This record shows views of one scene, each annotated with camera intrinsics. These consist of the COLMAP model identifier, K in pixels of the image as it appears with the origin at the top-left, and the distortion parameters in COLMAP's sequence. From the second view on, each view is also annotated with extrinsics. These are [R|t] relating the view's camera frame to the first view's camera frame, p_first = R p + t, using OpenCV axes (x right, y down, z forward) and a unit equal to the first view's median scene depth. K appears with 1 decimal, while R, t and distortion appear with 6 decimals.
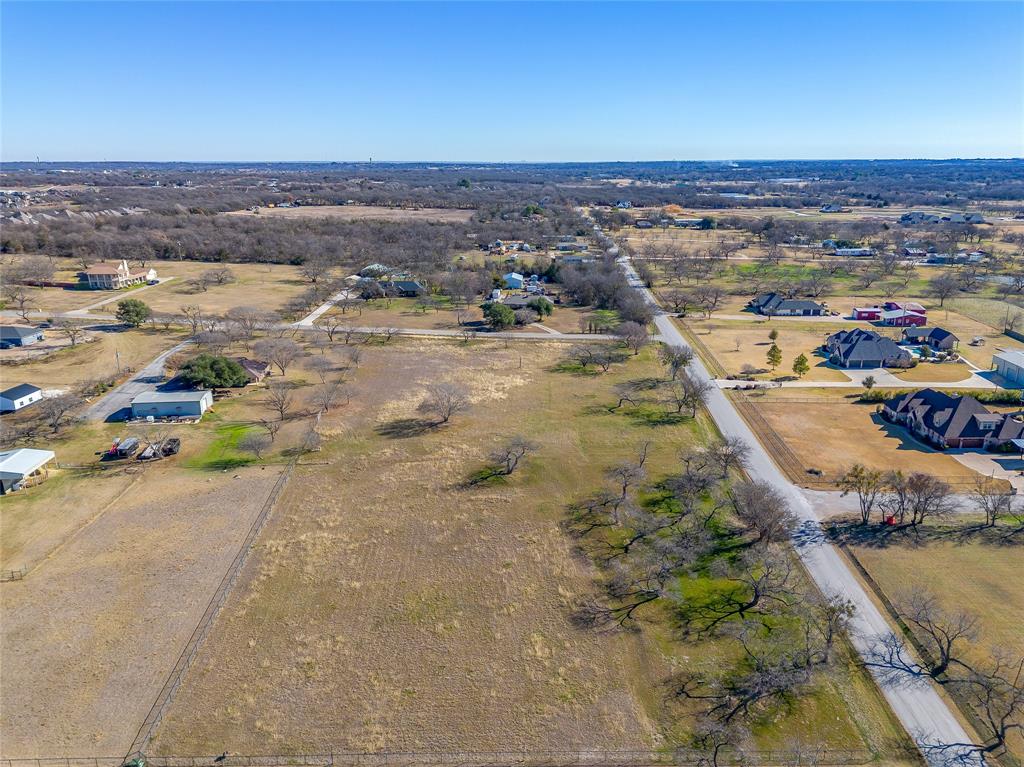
lens RADIAL K [[740.0, 0, 547.0], [0, 740.0, 382.4], [0, 0, 1]] dist [0.080543, -0.085436]
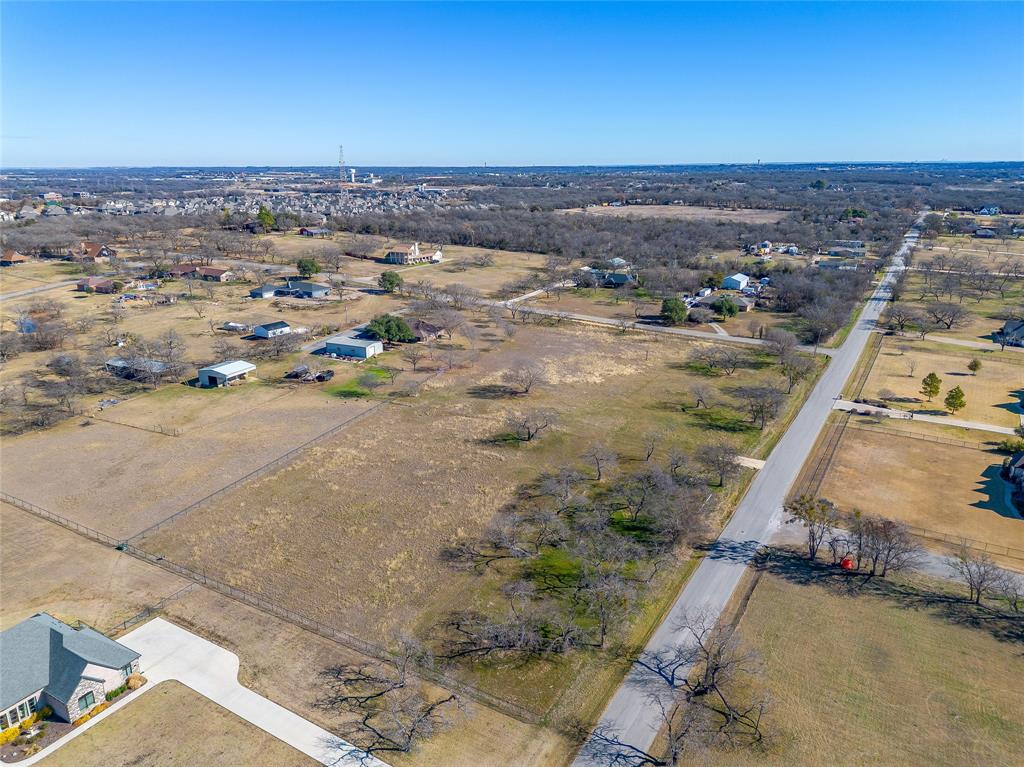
lens RADIAL K [[719.9, 0, 512.0], [0, 719.9, 383.5], [0, 0, 1]] dist [0.086227, -0.100362]
pose [[0.855330, 0.148519, -0.496340, 0.350062], [-0.145430, 0.988339, 0.045122, -0.006178], [0.497253, 0.033588, 0.866955, 0.029487]]
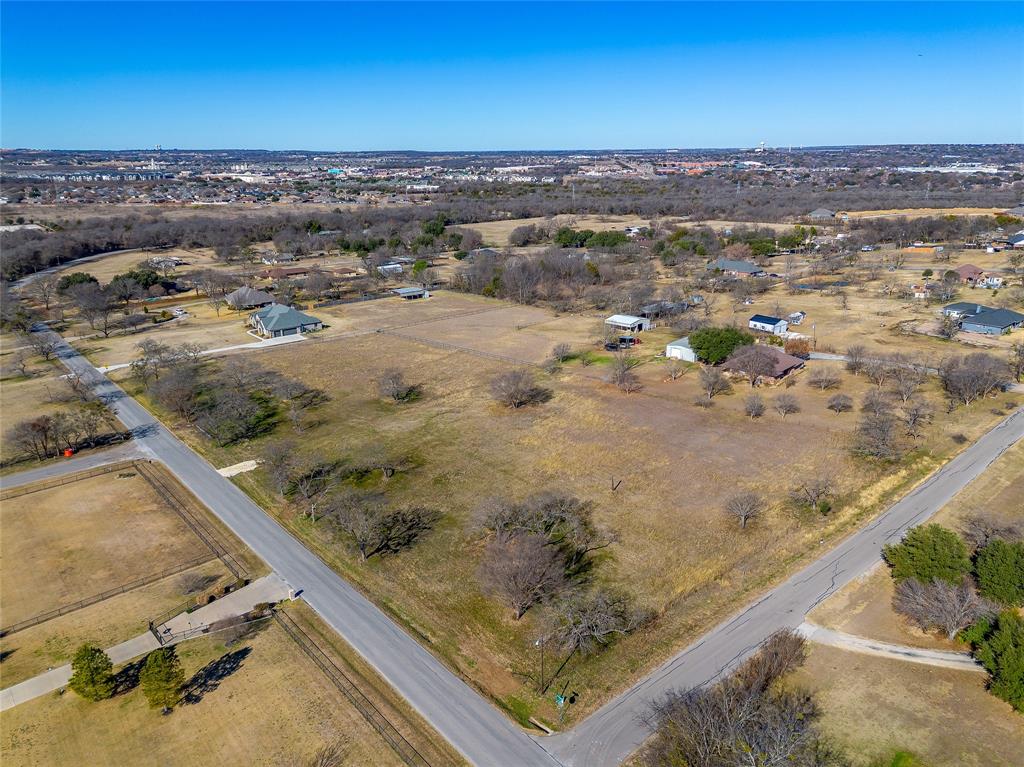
lens RADIAL K [[719.9, 0, 512.0], [0, 719.9, 383.5], [0, 0, 1]] dist [0.086227, -0.100362]
pose [[-0.764167, 0.208203, -0.610492, 0.411988], [-0.174517, 0.844433, 0.506435, -0.422564], [0.620961, 0.493542, -0.608953, 1.418977]]
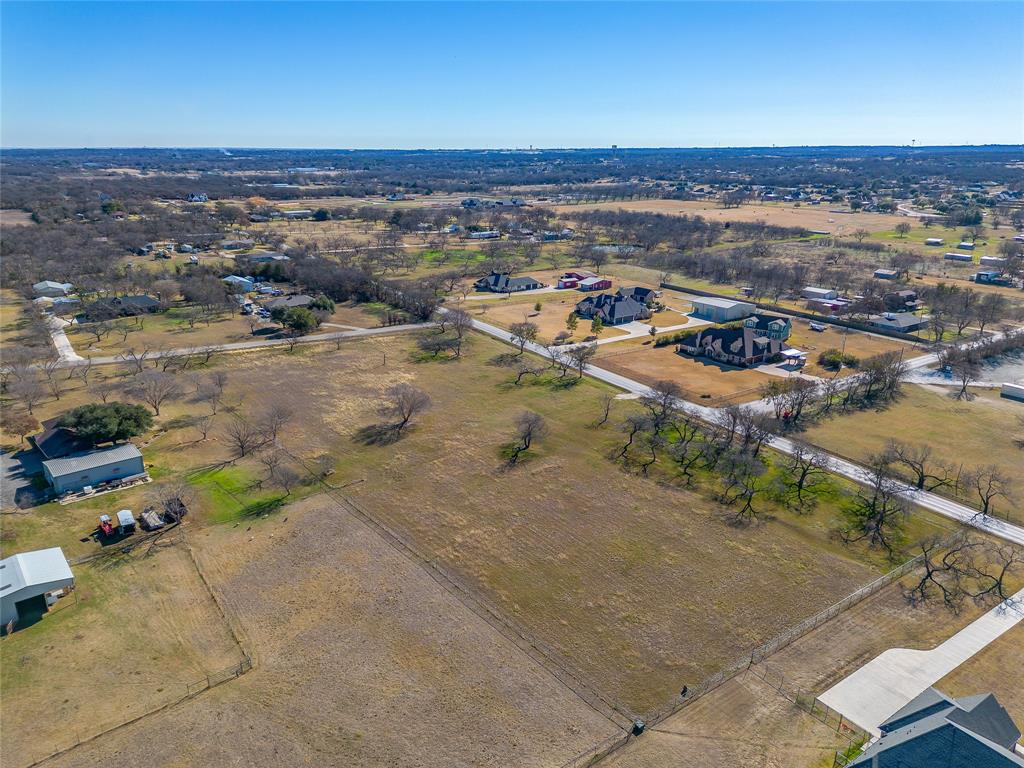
lens RADIAL K [[719.9, 0, 512.0], [0, 719.9, 384.0], [0, 0, 1]] dist [0.086227, -0.100362]
pose [[0.820437, -0.174054, 0.544599, -0.494518], [0.161311, 0.984305, 0.071568, -0.040512], [-0.548508, 0.029133, 0.835638, 0.078445]]
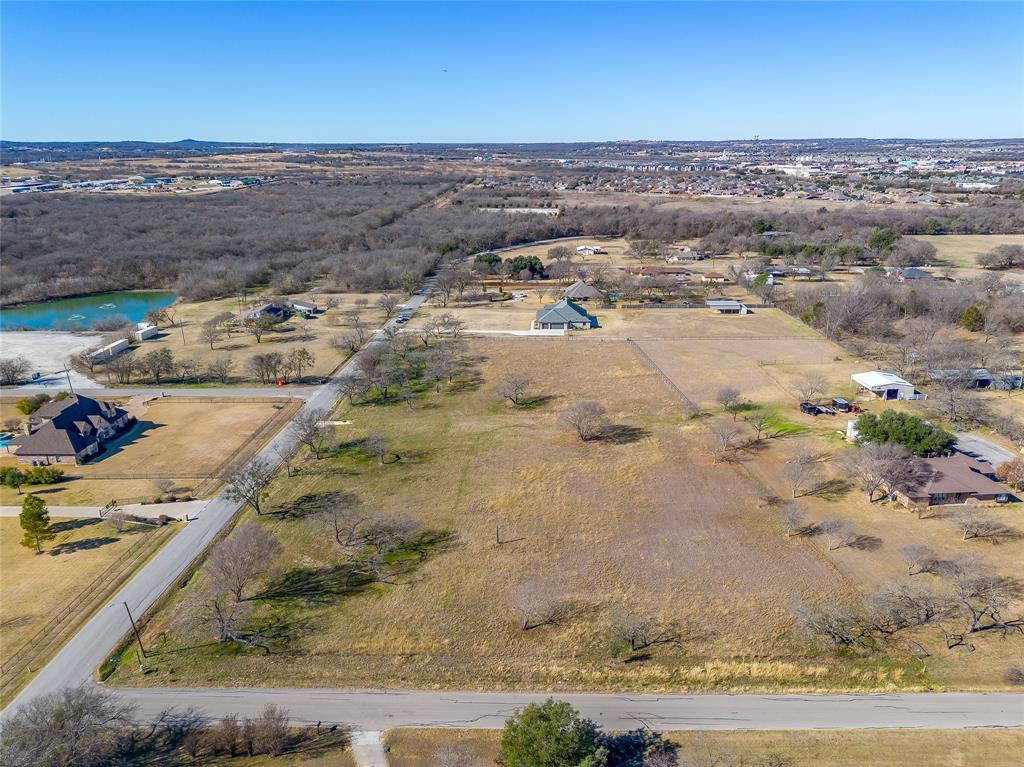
lens RADIAL K [[719.9, 0, 512.0], [0, 719.9, 383.5], [0, 0, 1]] dist [0.086227, -0.100362]
pose [[-0.999353, -0.001553, 0.035924, -0.074500], [0.019361, 0.818637, 0.573985, -0.488939], [-0.030300, 0.574309, -0.818078, 1.549999]]
